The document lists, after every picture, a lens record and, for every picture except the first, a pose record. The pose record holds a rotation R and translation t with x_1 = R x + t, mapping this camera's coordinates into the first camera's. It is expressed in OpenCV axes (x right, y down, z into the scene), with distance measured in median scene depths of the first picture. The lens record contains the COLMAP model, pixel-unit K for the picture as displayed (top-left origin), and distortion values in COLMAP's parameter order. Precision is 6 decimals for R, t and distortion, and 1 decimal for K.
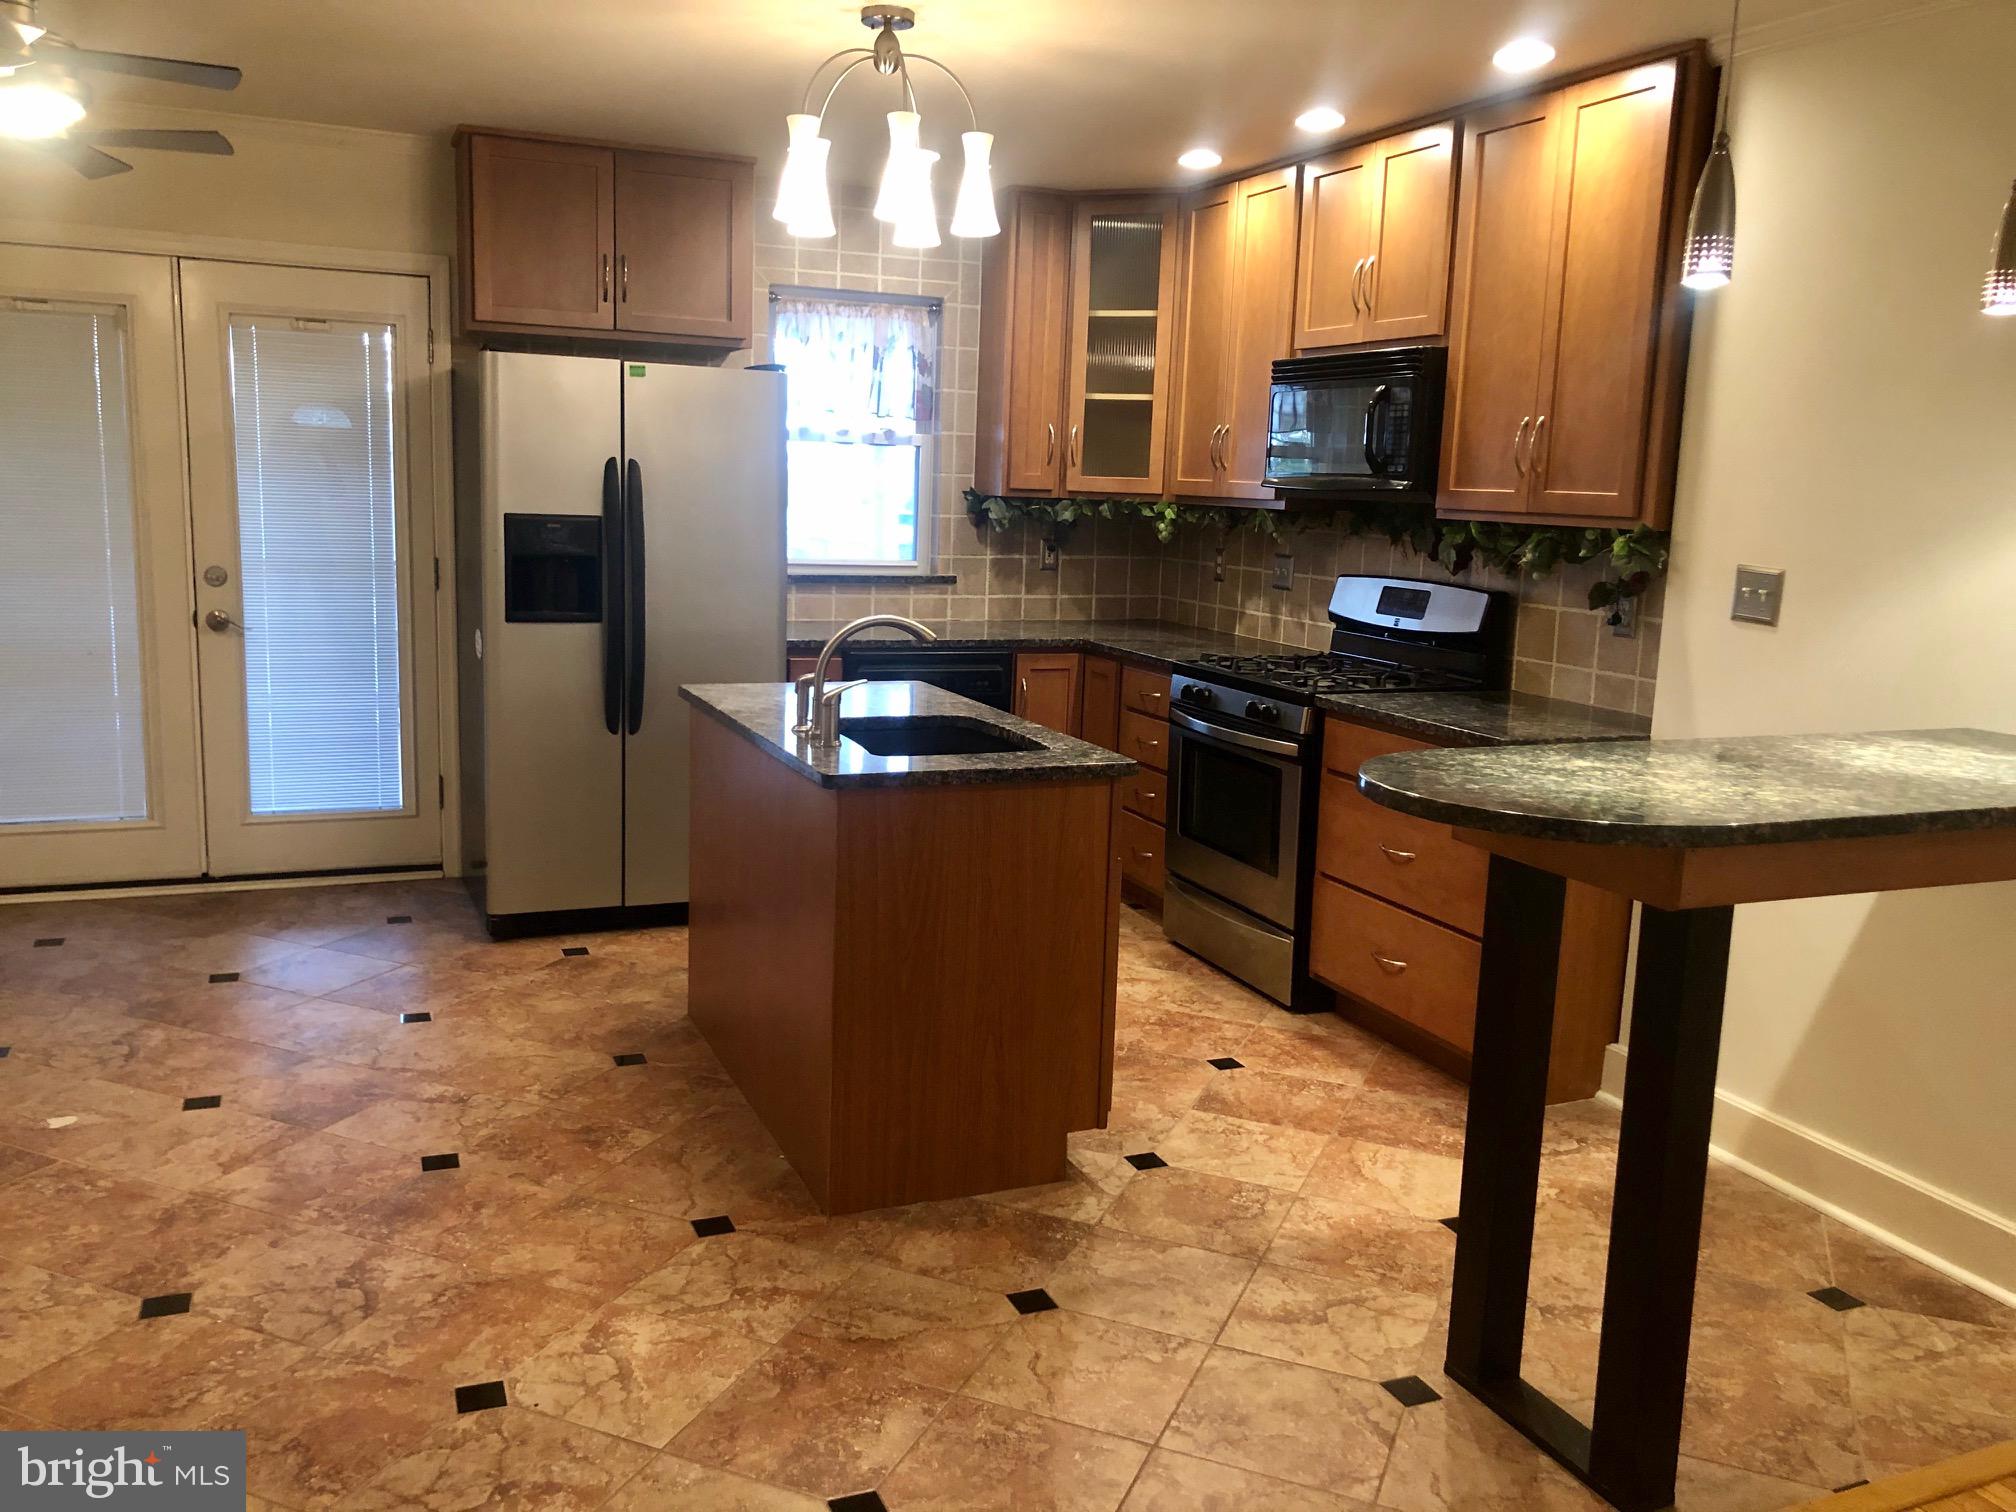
lens RADIAL K [[1639.1, 0, 1011.1], [0, 1639.1, 760.5], [0, 0, 1]] dist [0.064036, -0.065594]
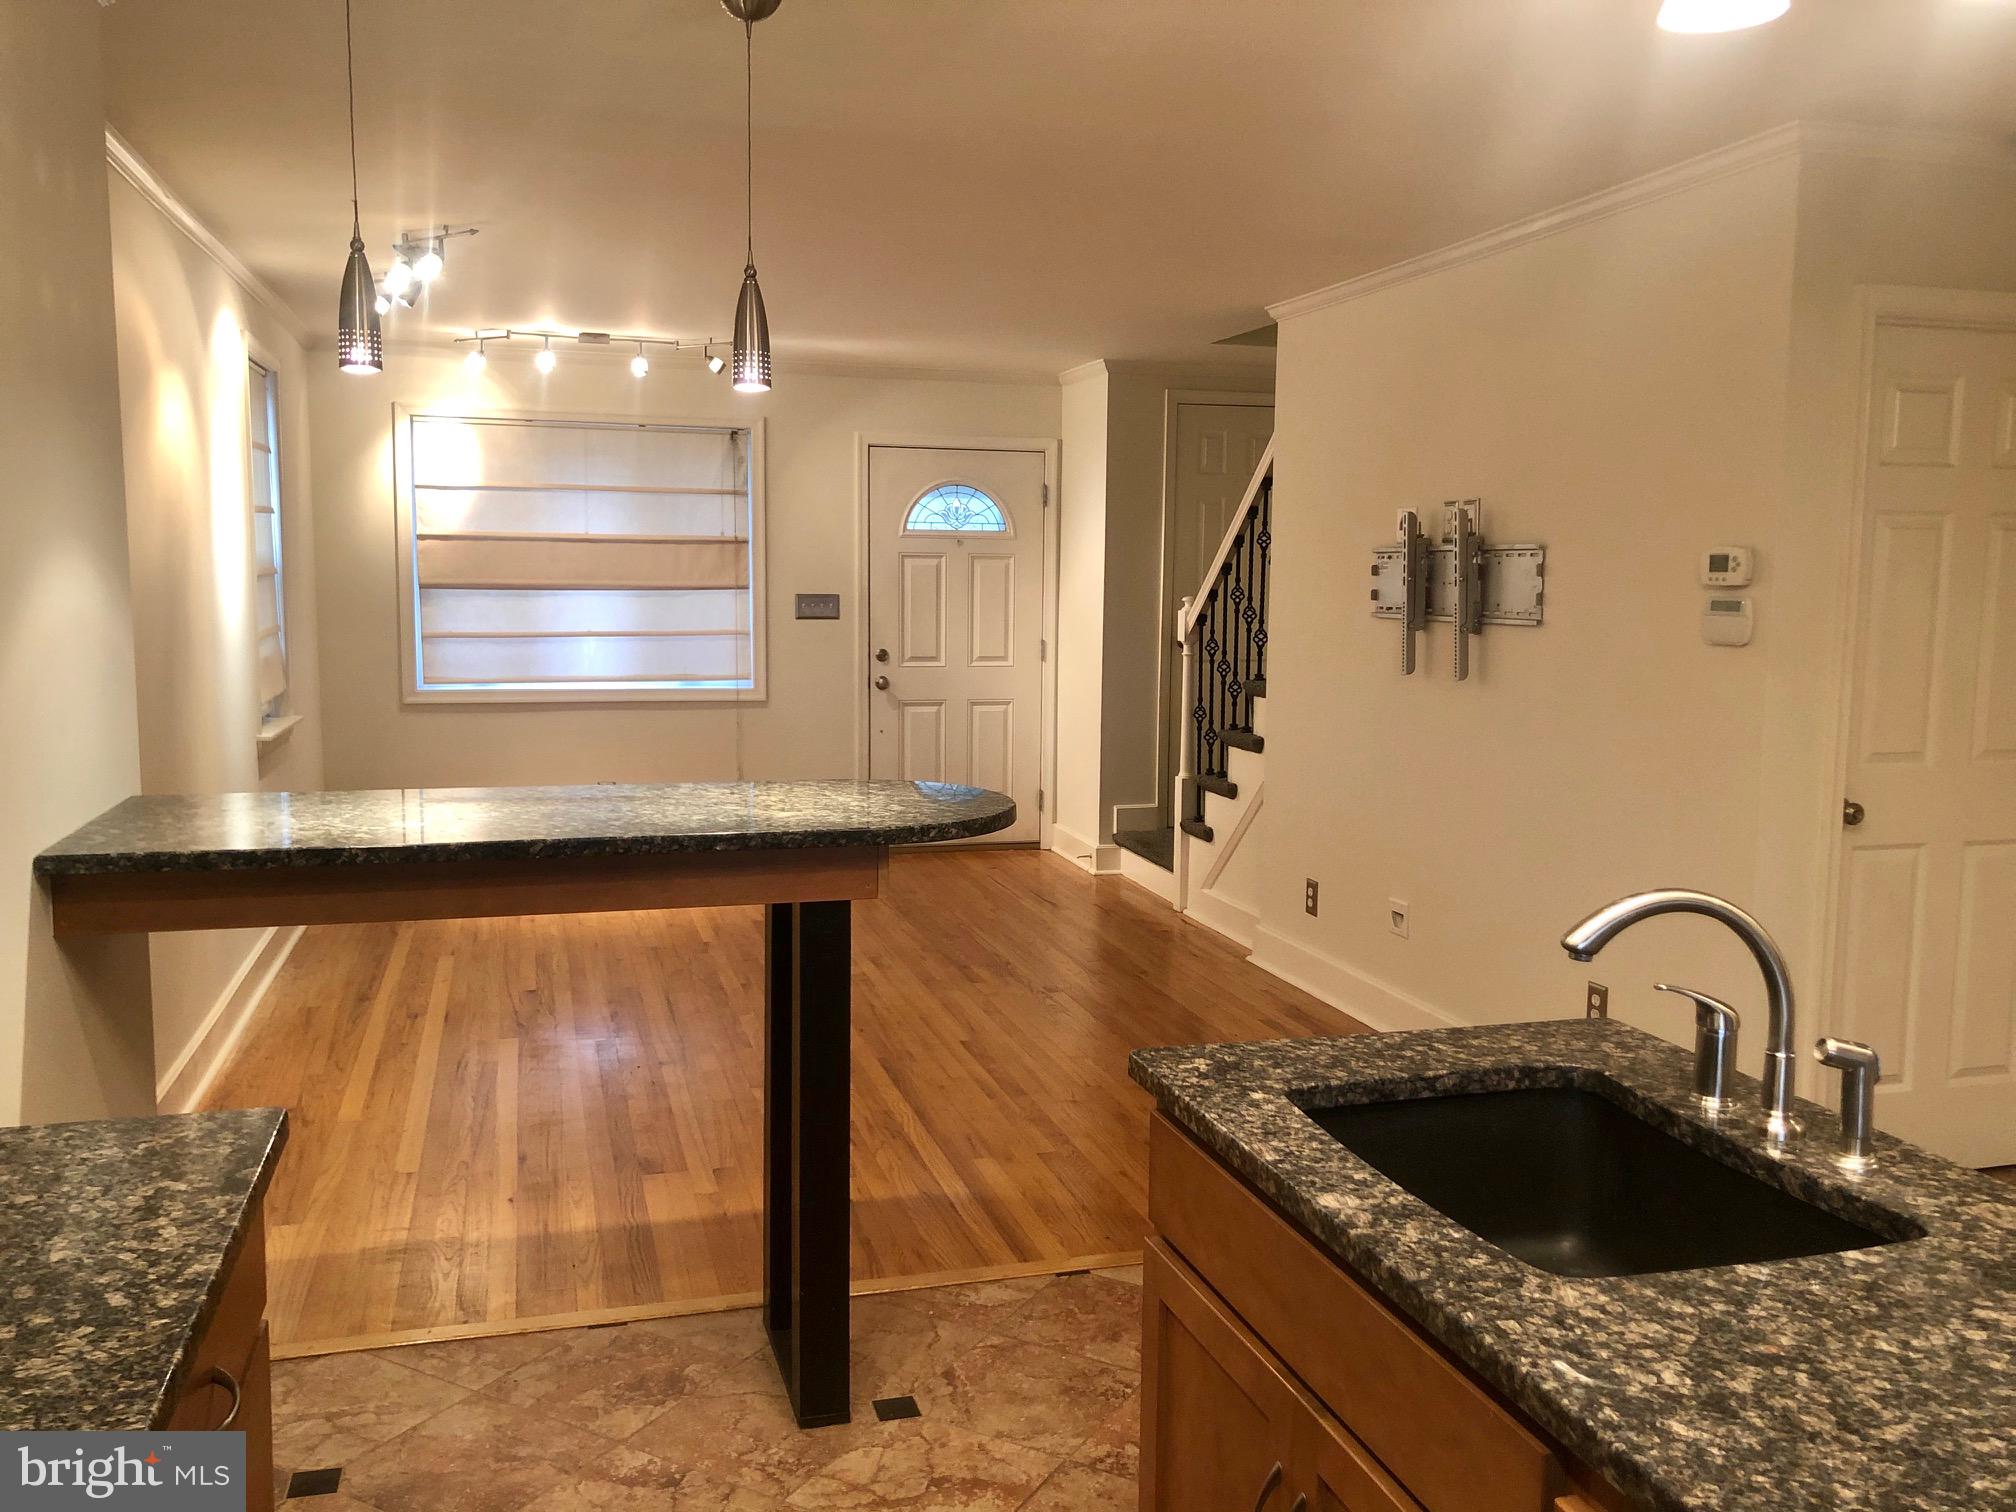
lens RADIAL K [[1676.9, 0, 1014.2], [0, 1676.9, 766.5], [0, 0, 1]] dist [0.005216, 0.000102]
pose [[-0.992702, -0.061249, 0.103884, 0.043803], [-0.028325, 0.955745, 0.292829, -0.182388], [-0.117222, 0.287749, -0.950505, 1.043725]]
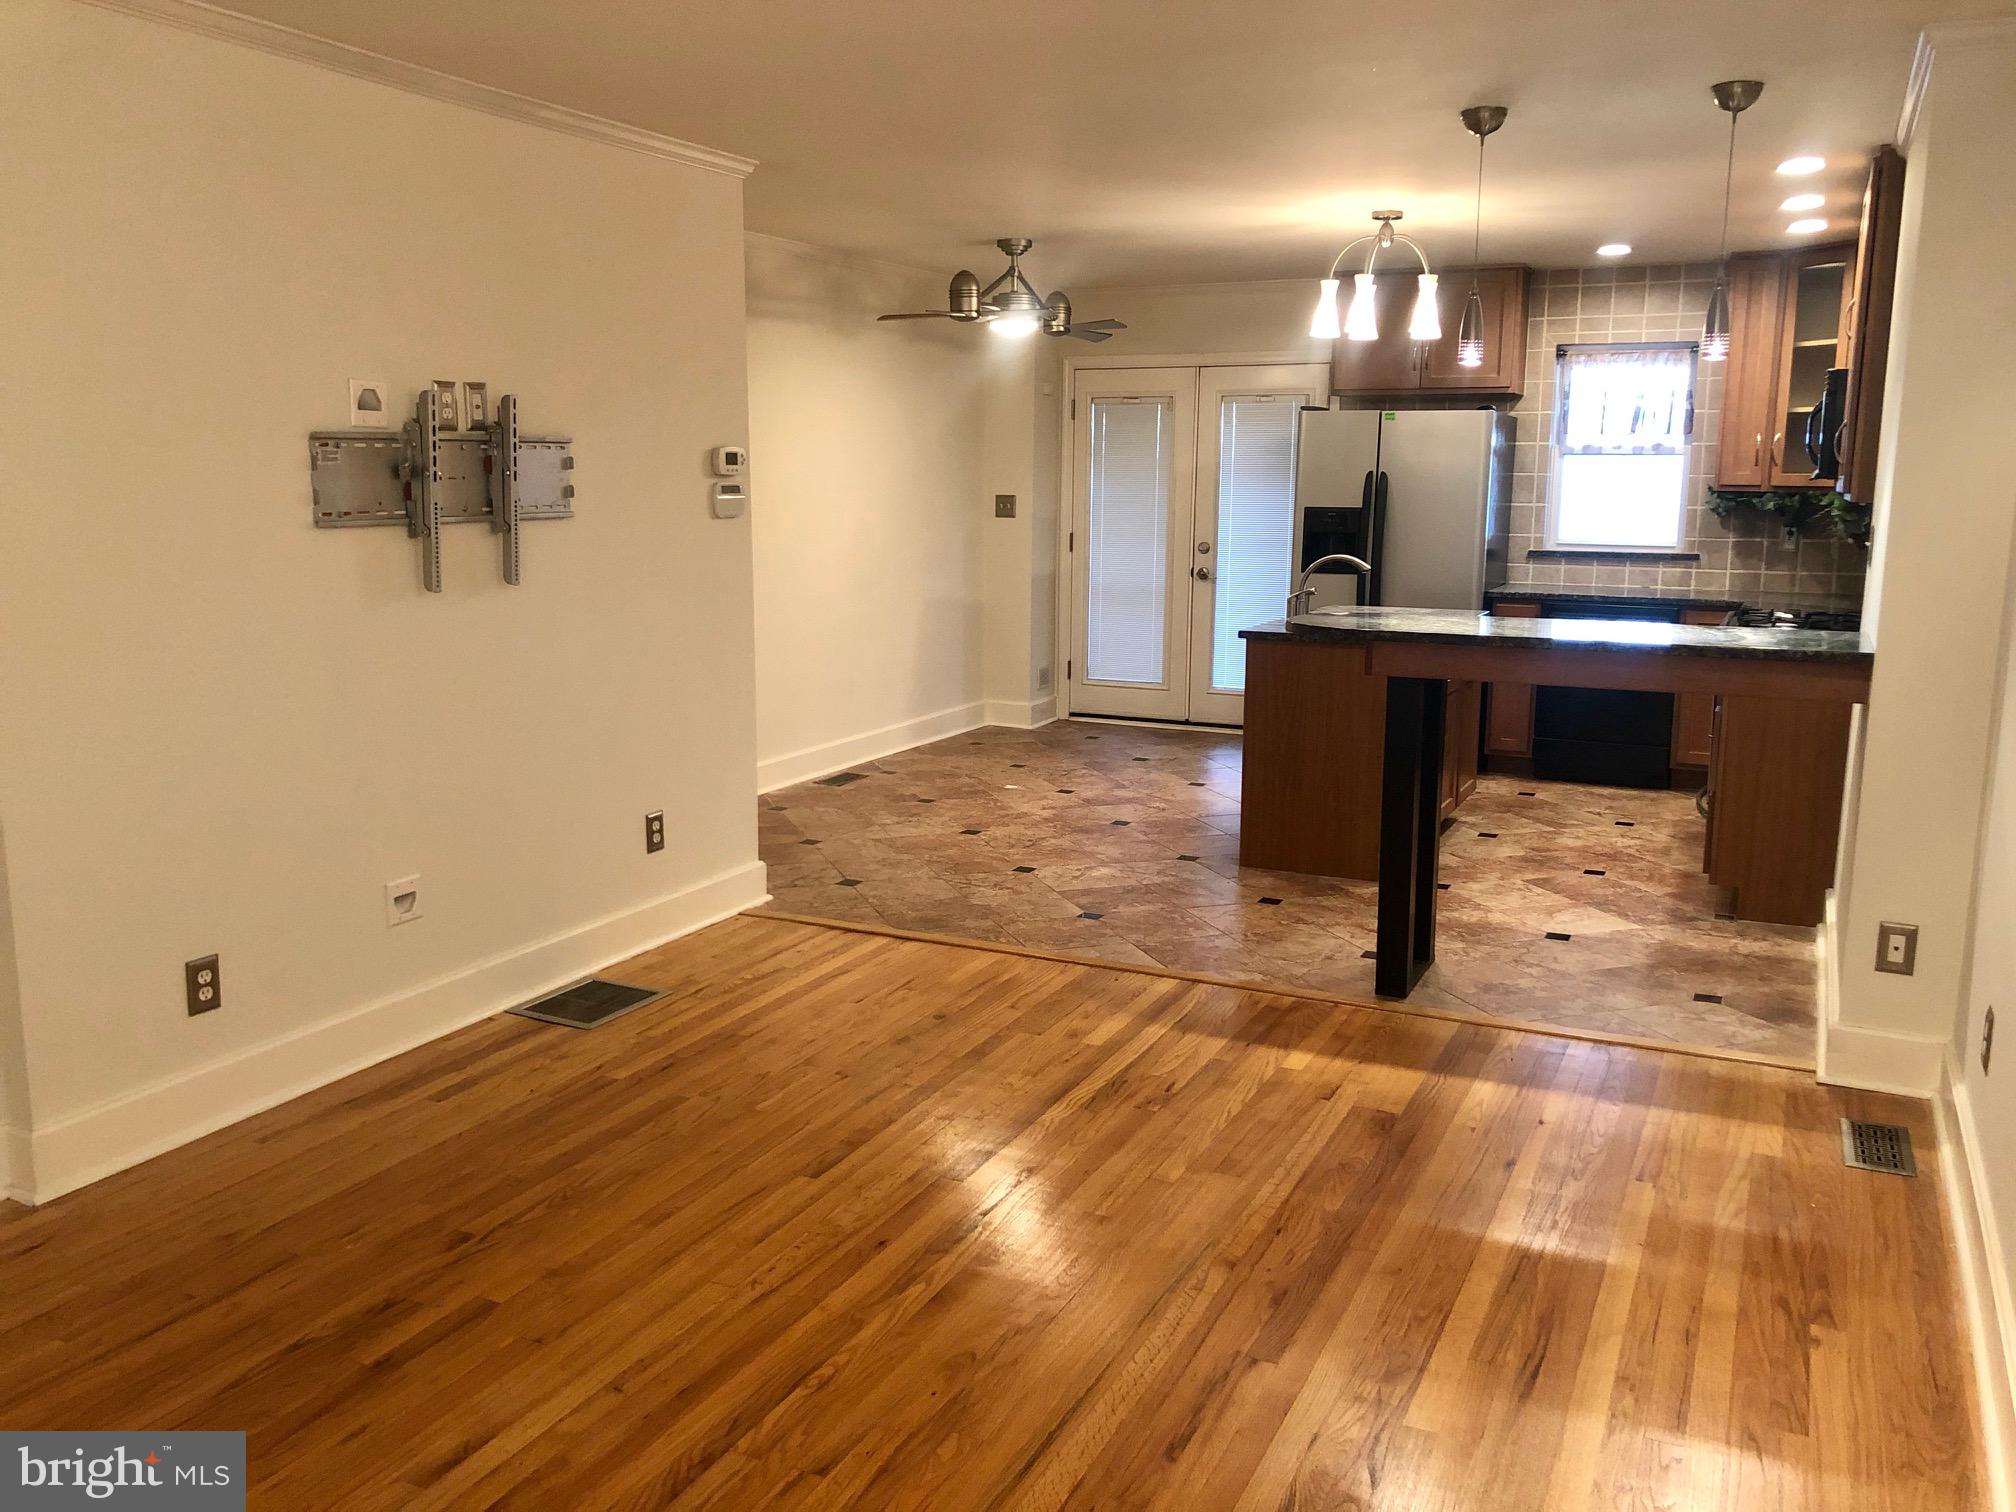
lens RADIAL K [[1627.8, 0, 1008.0], [0, 1627.8, 756.0], [0, 0, 1]] dist [0.005742, 0.012622]
pose [[0.660411, 0.099236, -0.744318, 0.722056], [-0.112781, 0.993094, 0.032336, 0.079731], [0.742387, 0.062590, 0.667042, -0.300988]]
